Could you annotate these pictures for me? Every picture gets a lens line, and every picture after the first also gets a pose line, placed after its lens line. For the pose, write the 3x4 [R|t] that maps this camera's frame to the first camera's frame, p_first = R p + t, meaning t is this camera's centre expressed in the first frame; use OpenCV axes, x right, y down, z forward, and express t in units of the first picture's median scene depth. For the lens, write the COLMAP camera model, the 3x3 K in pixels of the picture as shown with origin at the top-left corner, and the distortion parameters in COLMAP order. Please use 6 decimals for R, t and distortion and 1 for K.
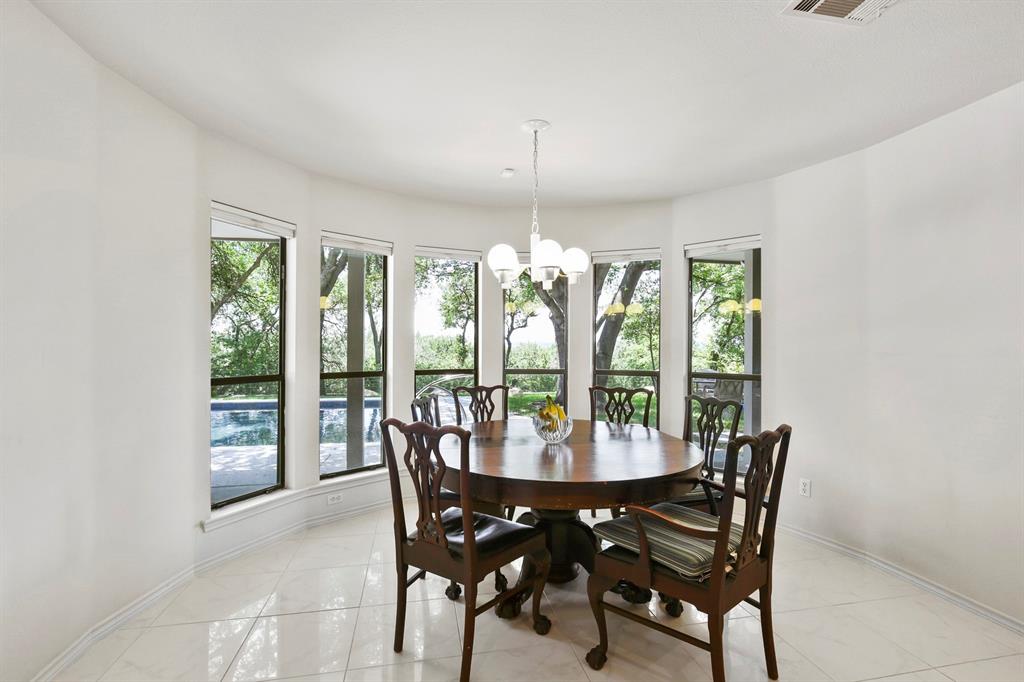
lens RADIAL K [[468.9, 0, 513.0], [0, 468.9, 339.6], [0, 0, 1]] dist [-0.004694, 0.000722]
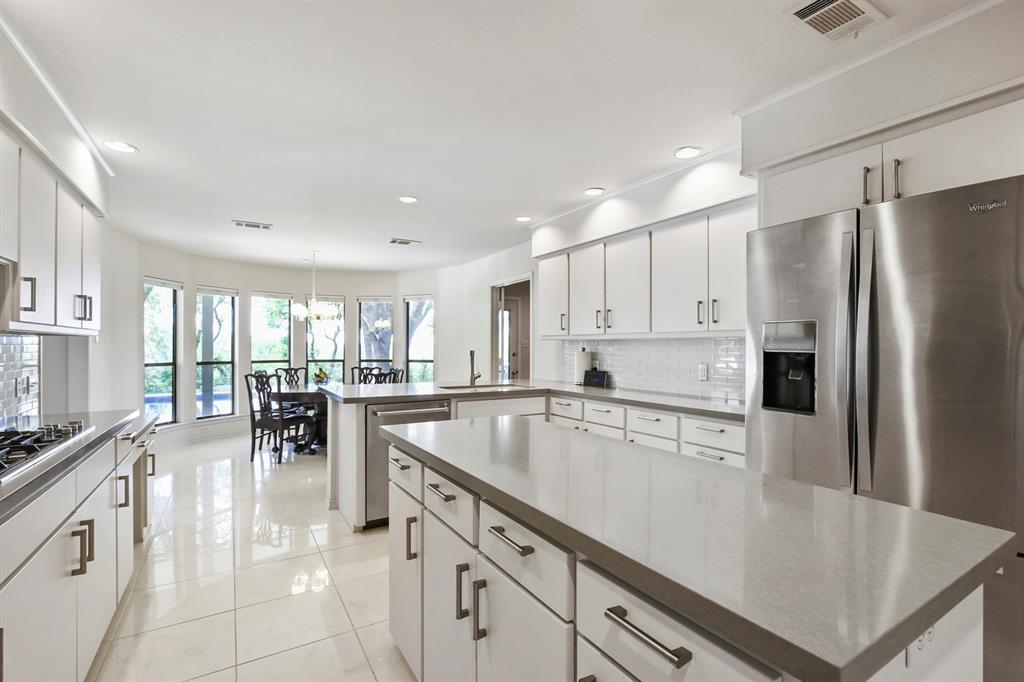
lens RADIAL K [[468.9, 0, 510.8], [0, 468.9, 346.7], [0, 0, 1]] dist [-0.004694, 0.000722]
pose [[0.944188, -0.001342, 0.329404, 0.148358], [-0.003012, 0.999915, 0.012708, -0.013208], [-0.329393, -0.012990, 0.944104, -1.106726]]
